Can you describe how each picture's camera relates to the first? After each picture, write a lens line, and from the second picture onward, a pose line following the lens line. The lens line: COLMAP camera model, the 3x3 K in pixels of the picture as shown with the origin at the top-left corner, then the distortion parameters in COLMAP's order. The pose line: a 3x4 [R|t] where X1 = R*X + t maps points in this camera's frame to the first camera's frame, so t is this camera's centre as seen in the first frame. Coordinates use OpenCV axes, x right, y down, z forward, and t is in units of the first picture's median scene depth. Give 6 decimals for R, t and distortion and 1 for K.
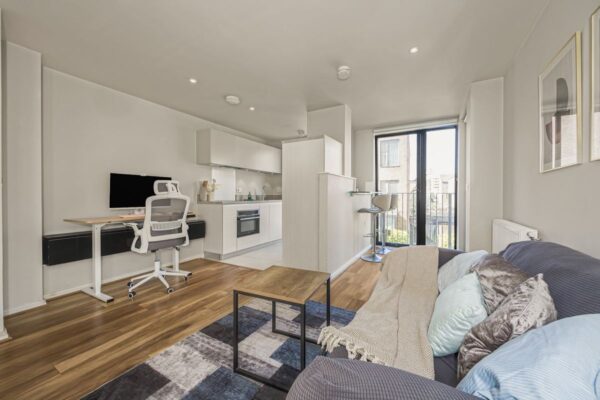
lens RADIAL K [[233.6, 0, 301.5], [0, 233.6, 198.3], [0, 0, 1]] dist [0.000420, 0.000044]
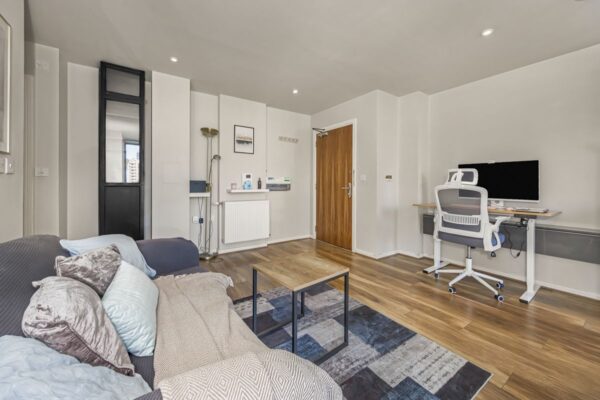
lens RADIAL K [[234.4, 0, 299.4], [0, 234.4, 184.2], [0, 0, 1]] dist [0.000088, -0.000003]
pose [[-0.436571, -0.000195, -0.899670, 0.483908], [-0.012938, 0.999898, 0.006062, -0.014598], [0.899577, 0.014286, -0.436529, 0.803795]]
